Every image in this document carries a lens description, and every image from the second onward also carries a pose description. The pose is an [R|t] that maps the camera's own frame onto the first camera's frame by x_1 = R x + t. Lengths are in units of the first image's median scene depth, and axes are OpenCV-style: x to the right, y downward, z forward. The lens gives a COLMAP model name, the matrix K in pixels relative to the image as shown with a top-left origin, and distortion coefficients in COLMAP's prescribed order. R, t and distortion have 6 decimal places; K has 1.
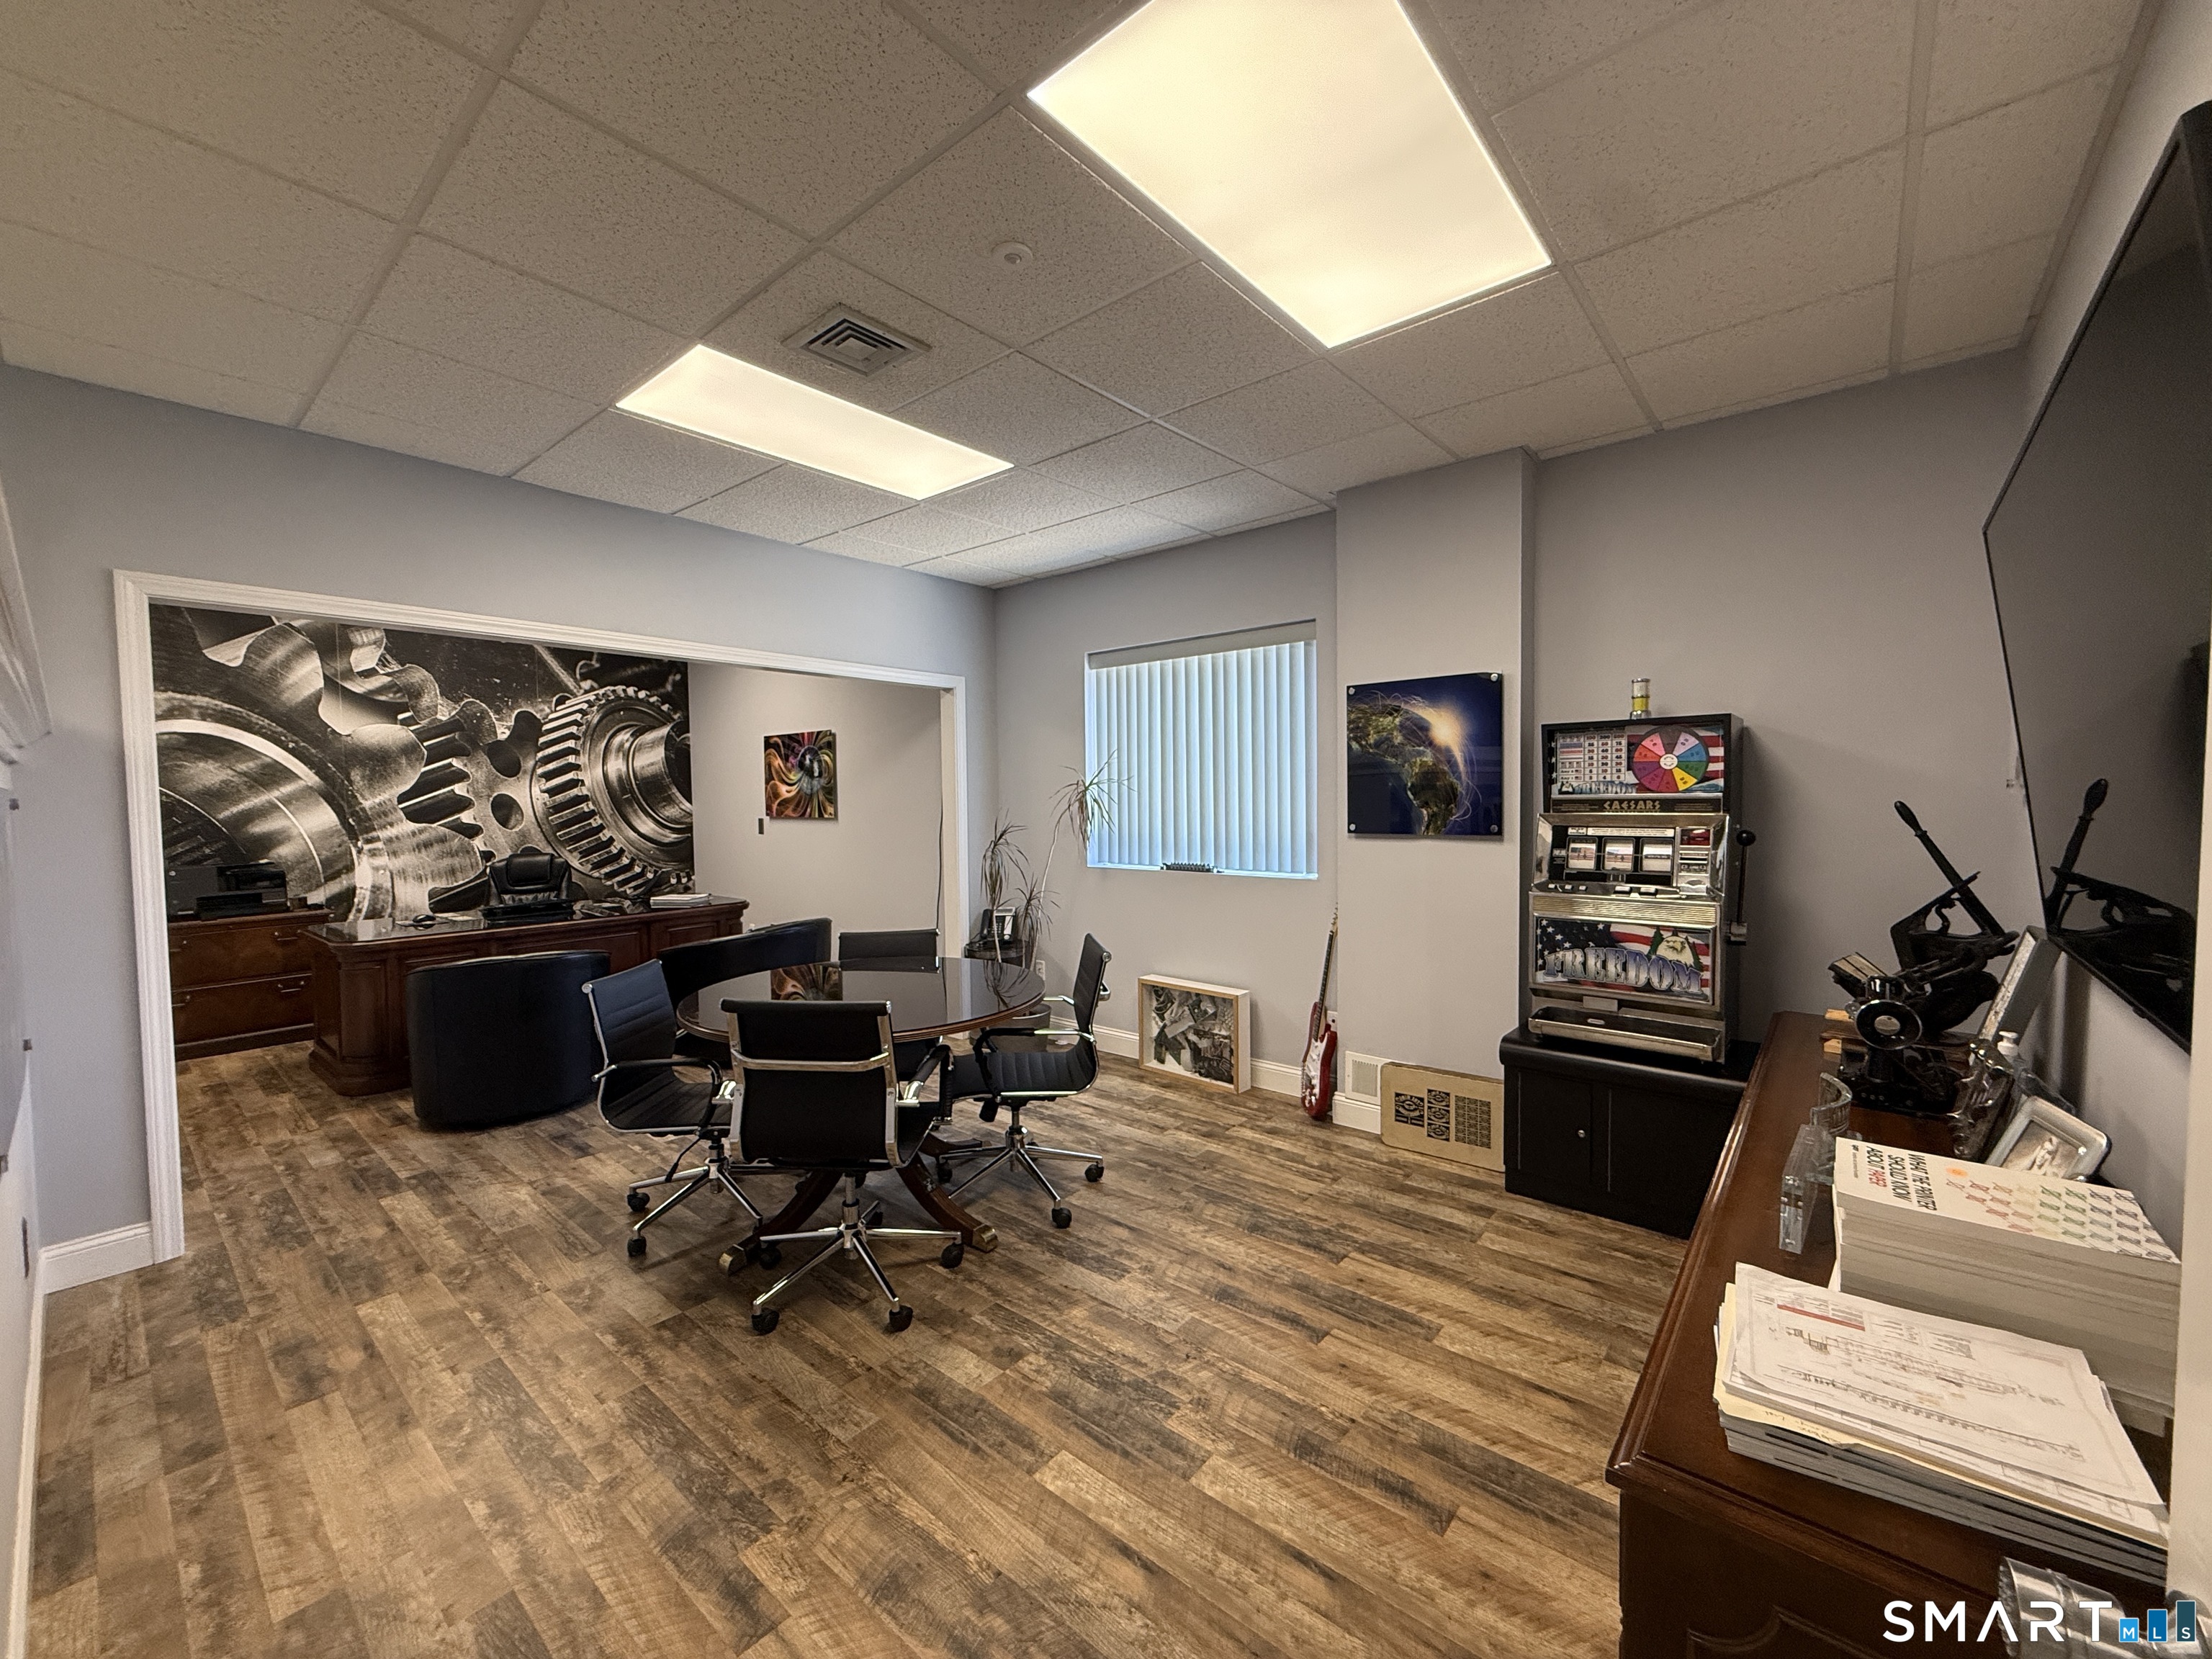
lens RADIAL K [[882.0, 0, 1104.4], [0, 882.0, 829.9], [0, 0, 1]] dist [-0.000170, -0.000435]
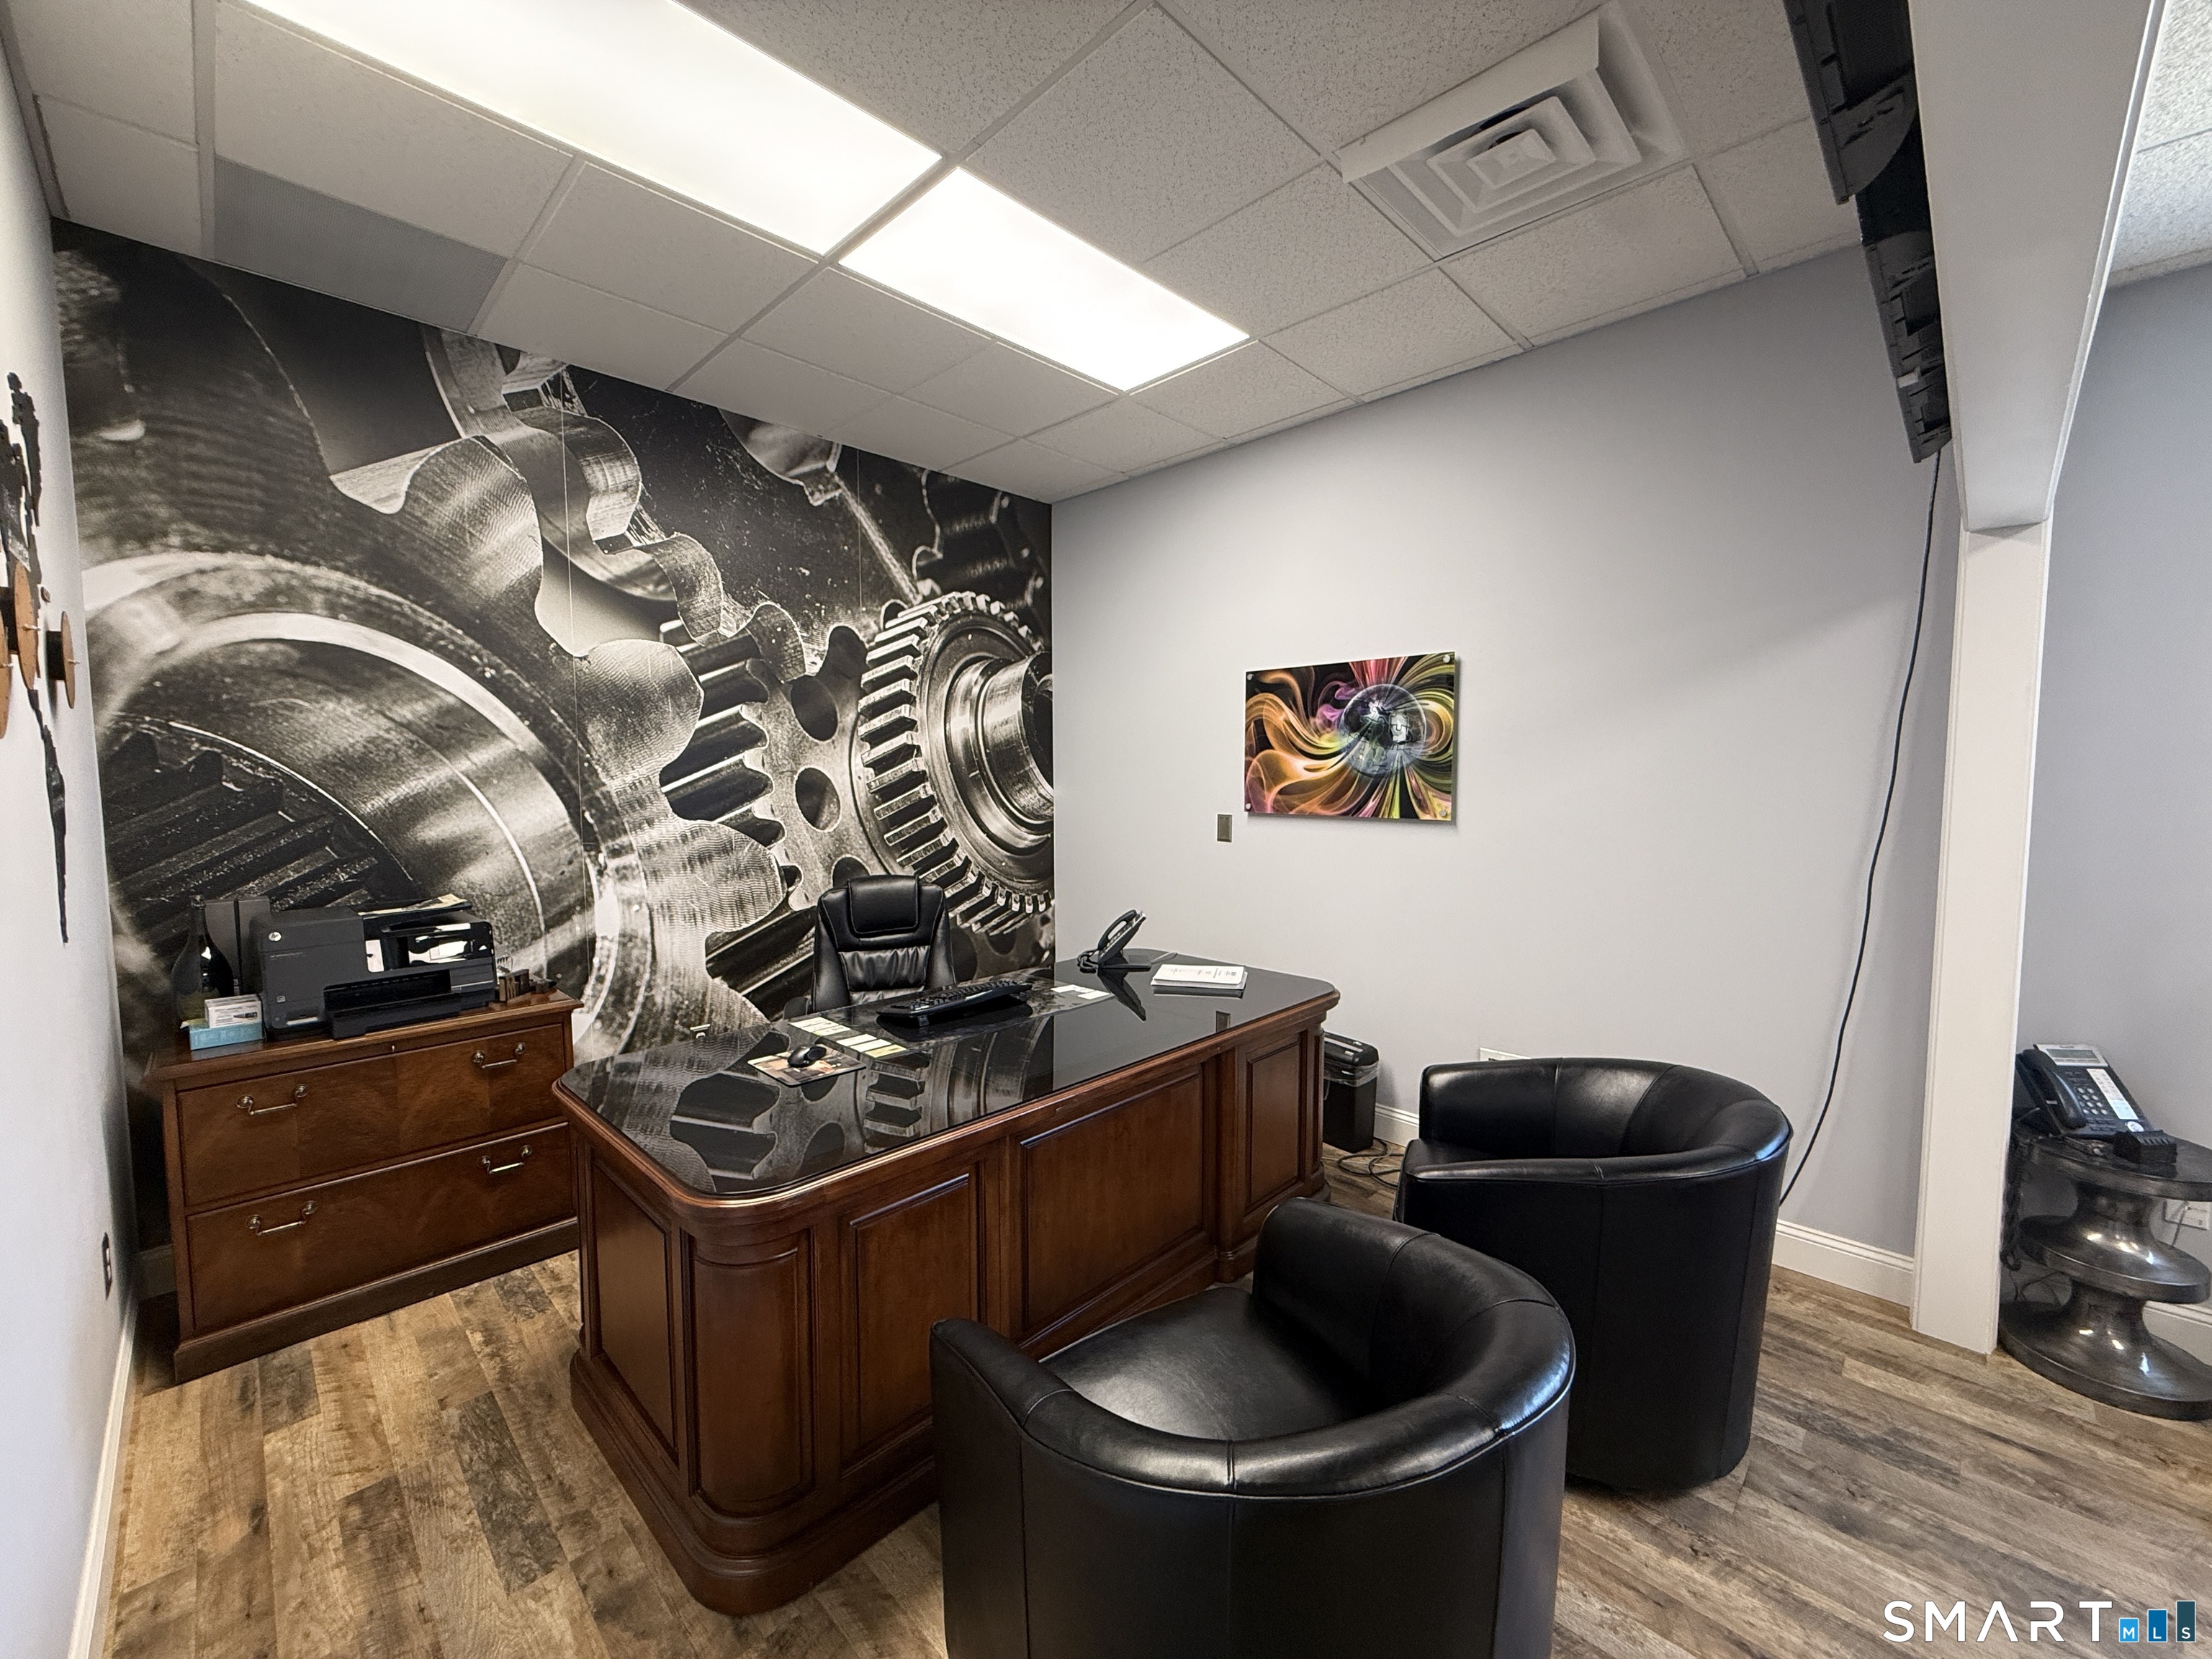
lens RADIAL K [[882.0, 0, 1104.4], [0, 882.0, 829.9], [0, 0, 1]] dist [-0.000170, -0.000435]
pose [[0.997083, 0.014983, -0.074846, -0.462853], [-0.012987, 0.999549, 0.027087, -0.019176], [0.075218, -0.026036, 0.996827, 0.449663]]
